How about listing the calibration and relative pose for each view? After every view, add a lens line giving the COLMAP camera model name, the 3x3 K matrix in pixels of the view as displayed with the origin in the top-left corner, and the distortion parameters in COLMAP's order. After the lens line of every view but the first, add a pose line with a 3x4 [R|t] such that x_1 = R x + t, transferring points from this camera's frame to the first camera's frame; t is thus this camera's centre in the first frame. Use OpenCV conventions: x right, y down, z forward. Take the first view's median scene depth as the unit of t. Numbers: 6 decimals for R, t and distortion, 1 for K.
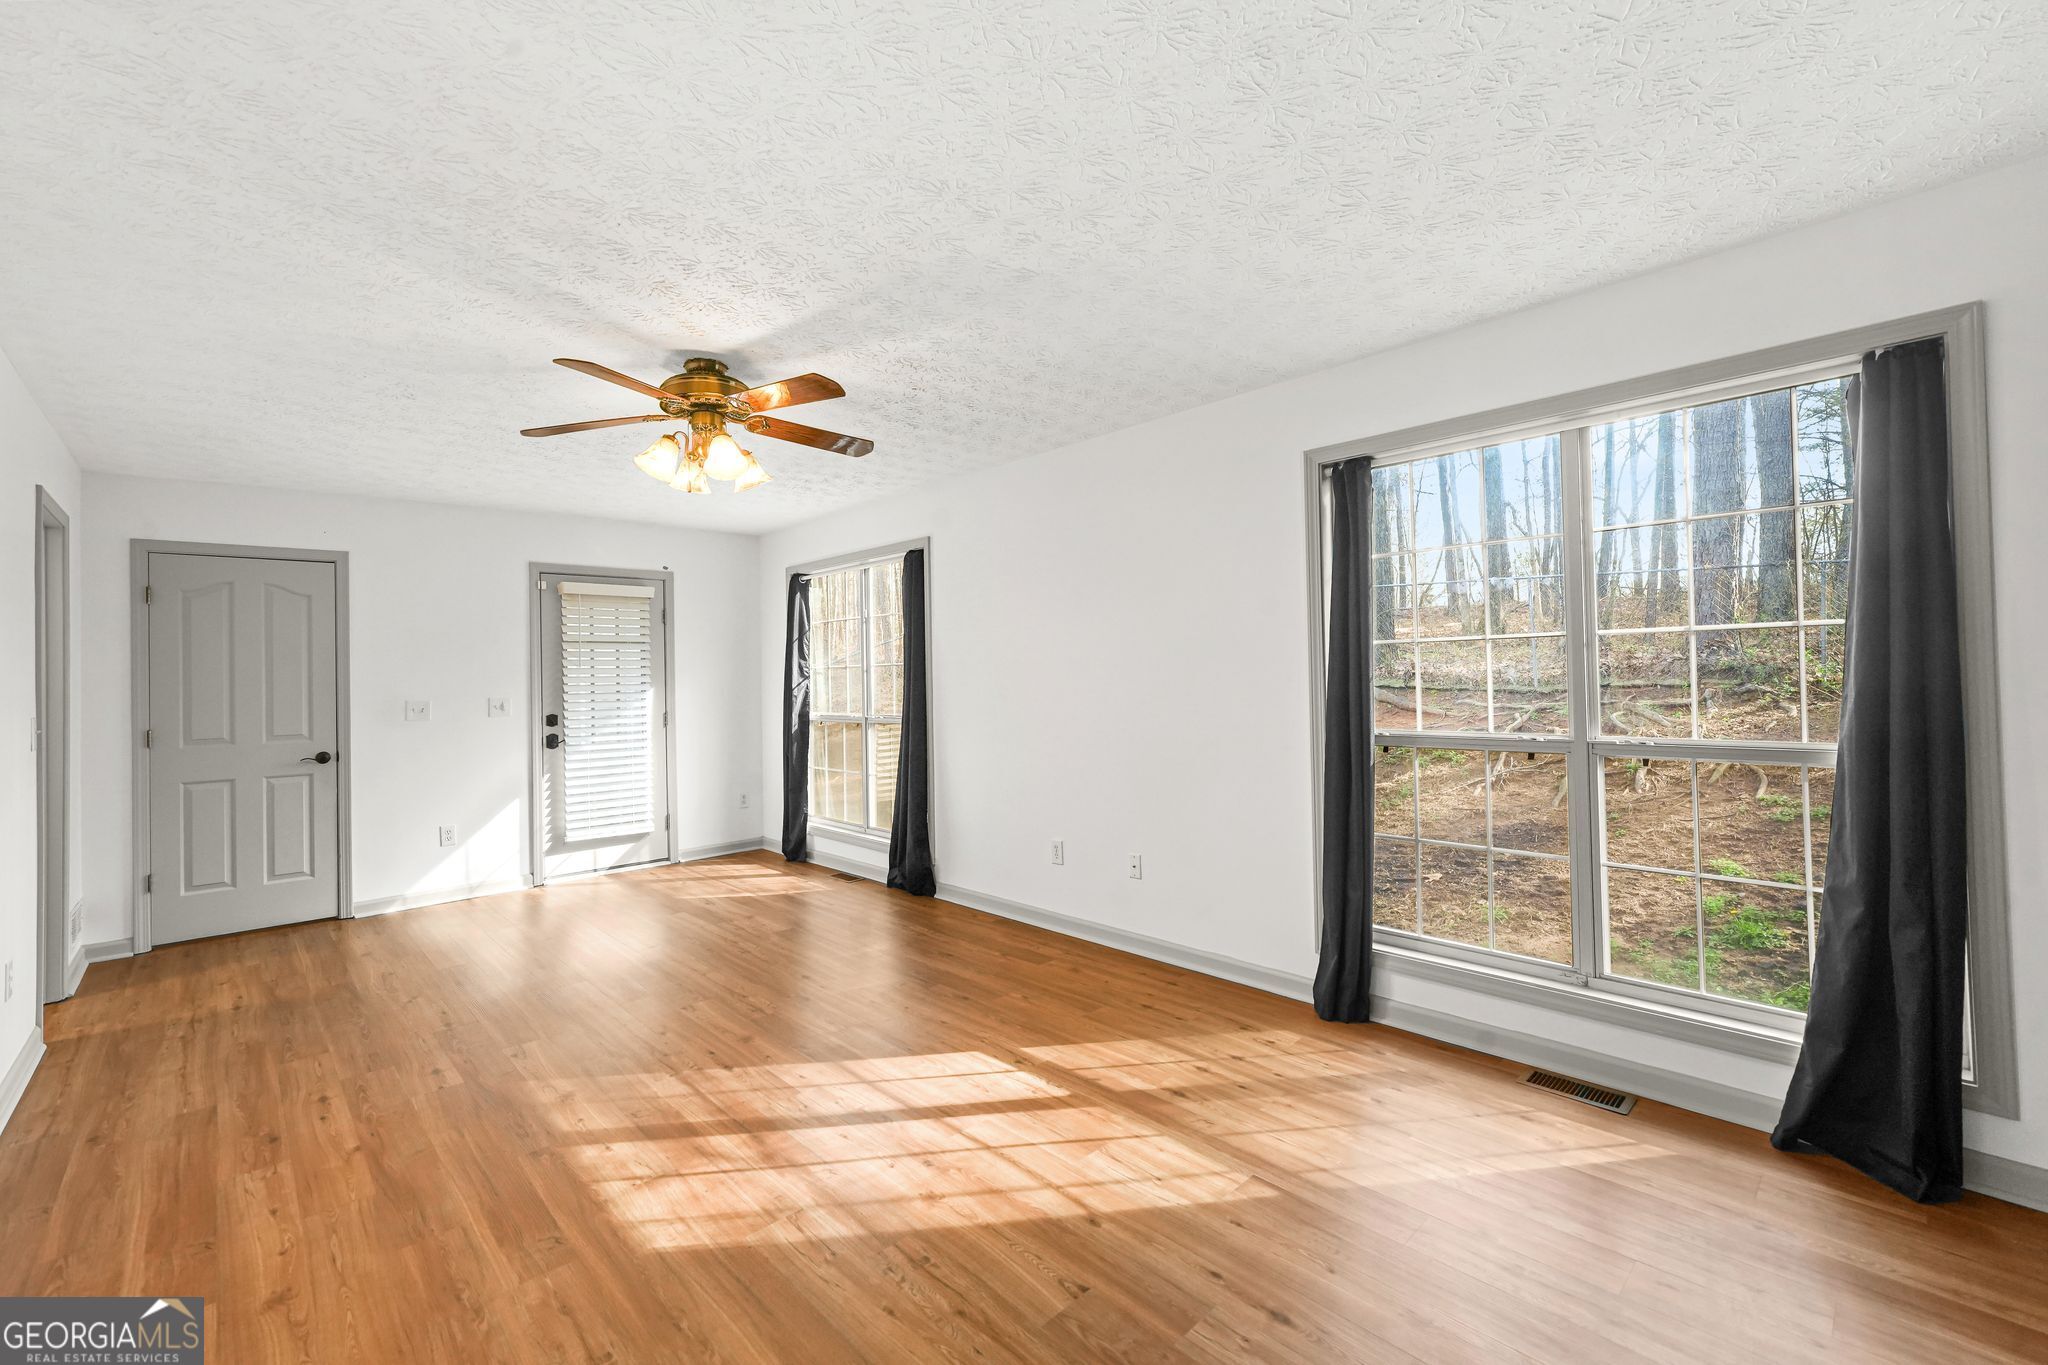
lens RADIAL K [[868.7, 0, 1027.3], [0, 868.7, 663.4], [0, 0, 1]] dist [-0.002086, -0.000028]
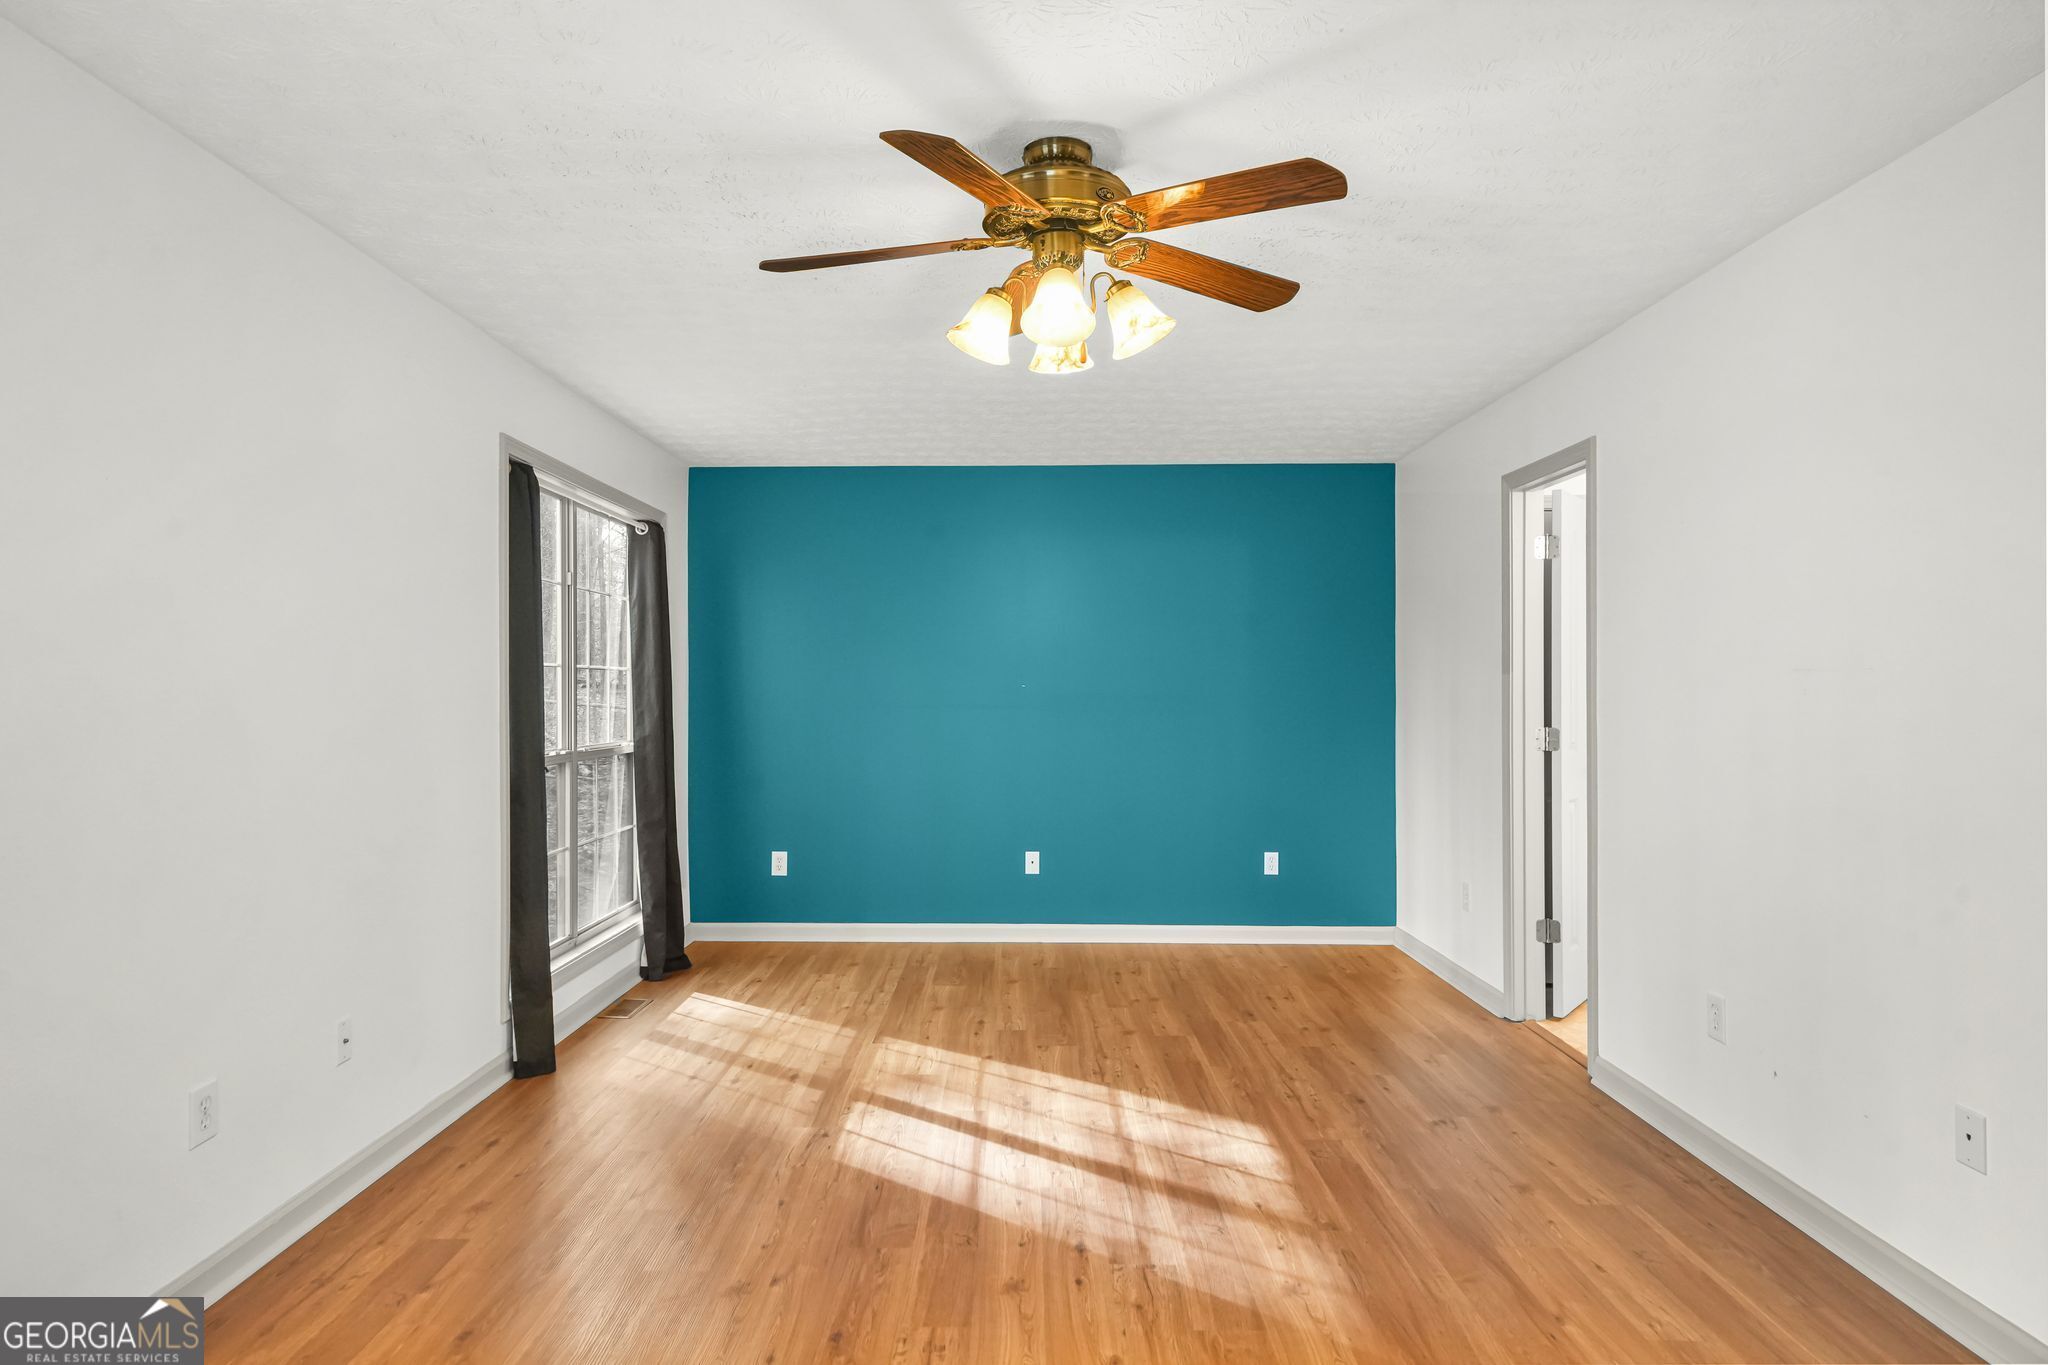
lens RADIAL K [[1131.1, 0, 995.1], [0, 1131.1, 689.9], [0, 0, 1]] dist [0.015427, 0.002659]
pose [[-0.702294, 0.024217, 0.711475, -0.647295], [0.006404, 0.999596, -0.027703, 0.031960], [-0.711858, -0.014899, -0.702165, 1.150817]]
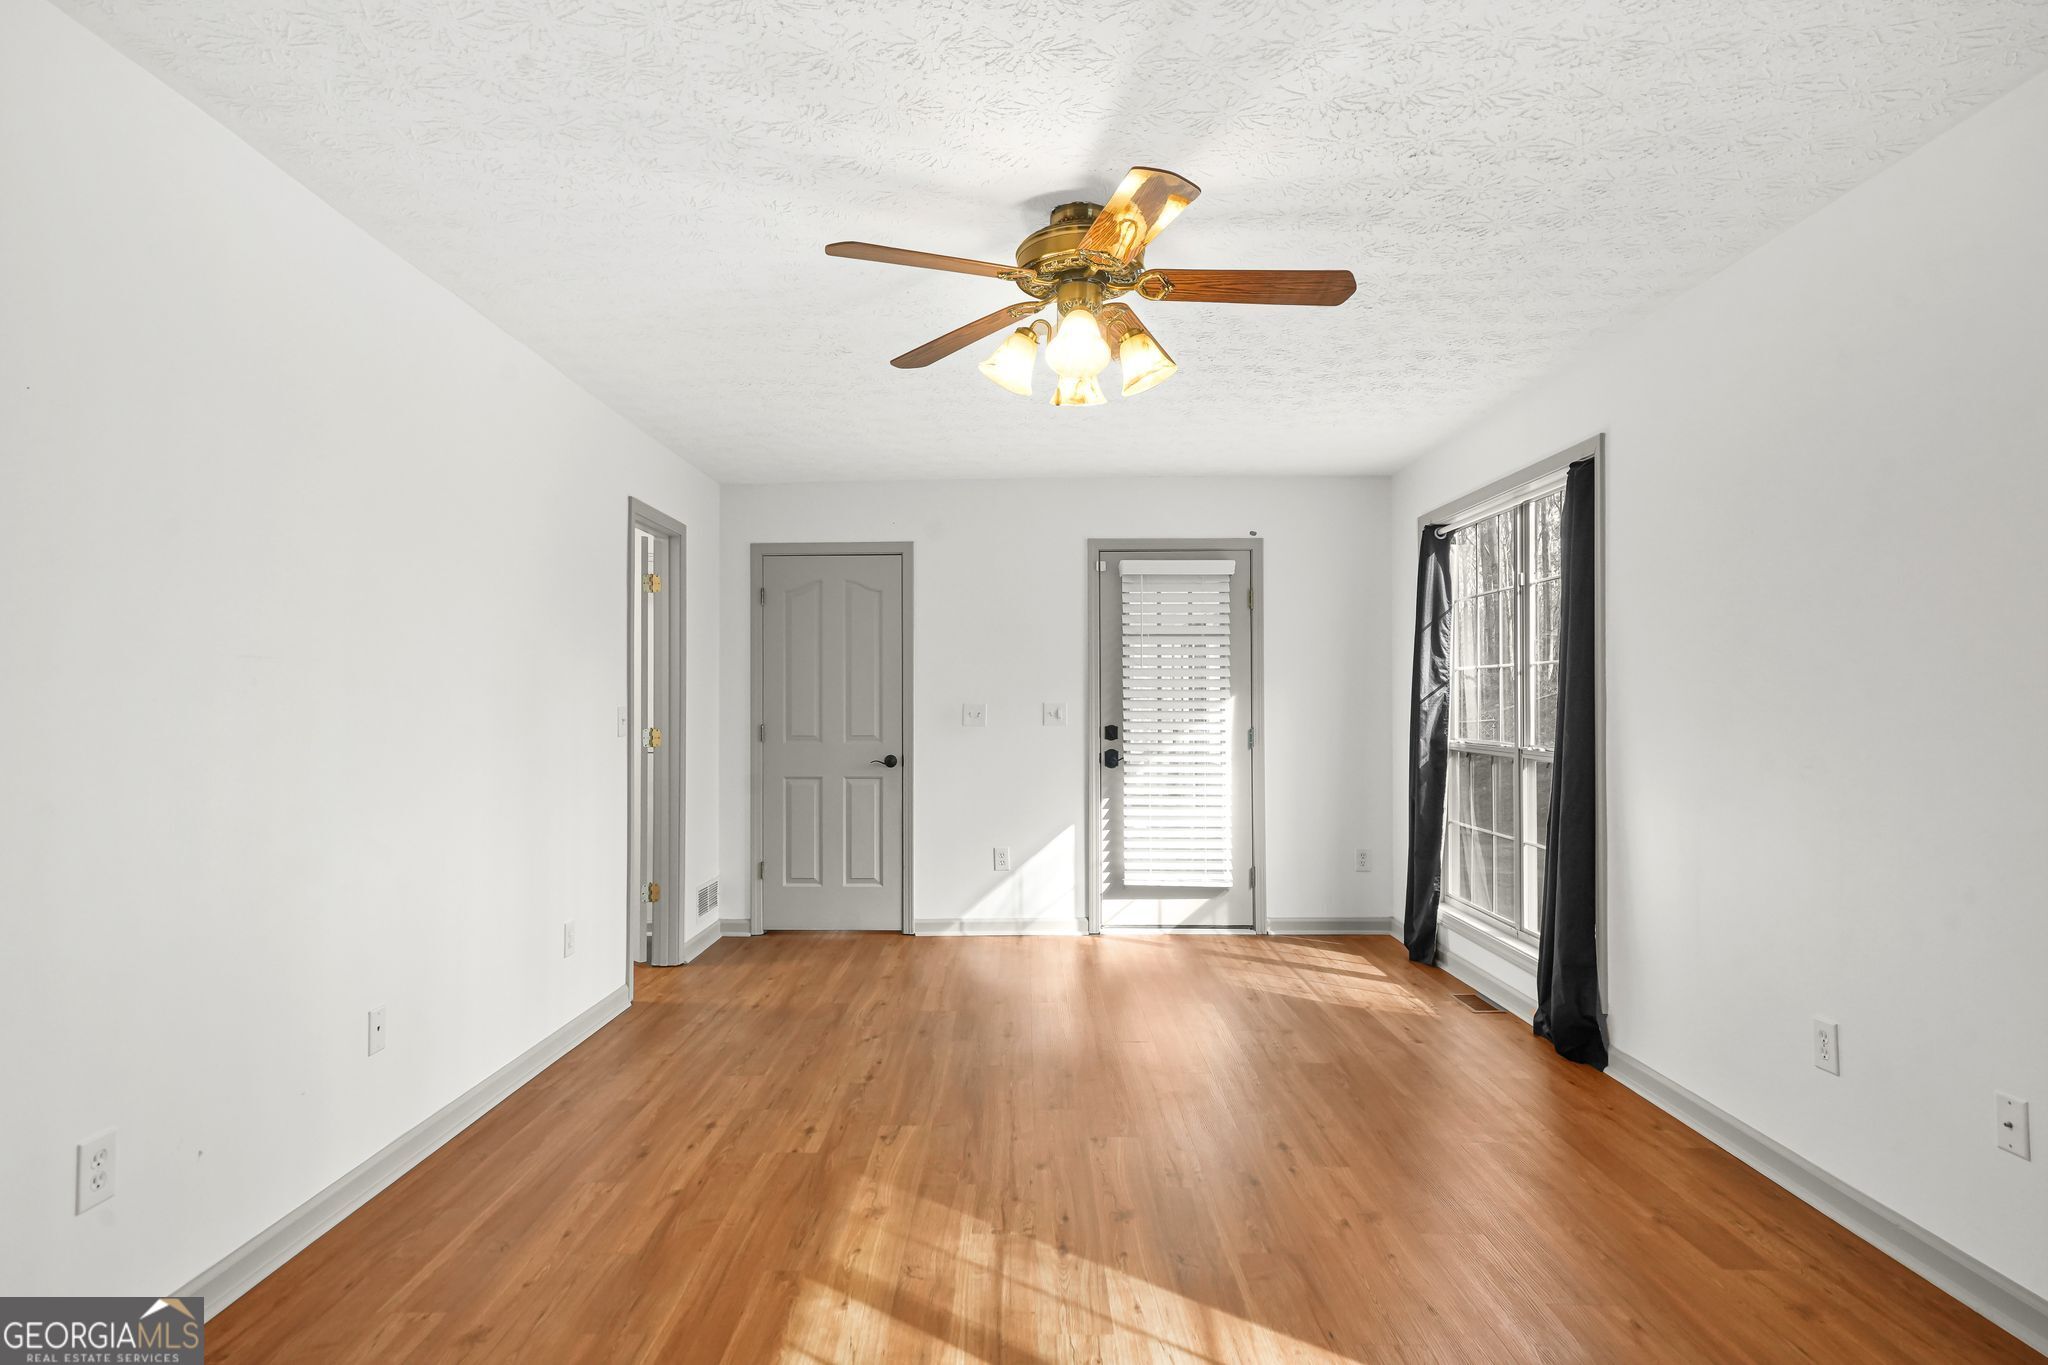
lens RADIAL K [[1131.1, 0, 995.1], [0, 1131.1, 689.9], [0, 0, 1]] dist [0.015427, 0.002659]
pose [[0.703521, 0.013661, -0.710543, 0.162346], [-0.003116, 0.999865, 0.016138, 0.011762], [0.710668, -0.009140, 0.703469, 0.236385]]
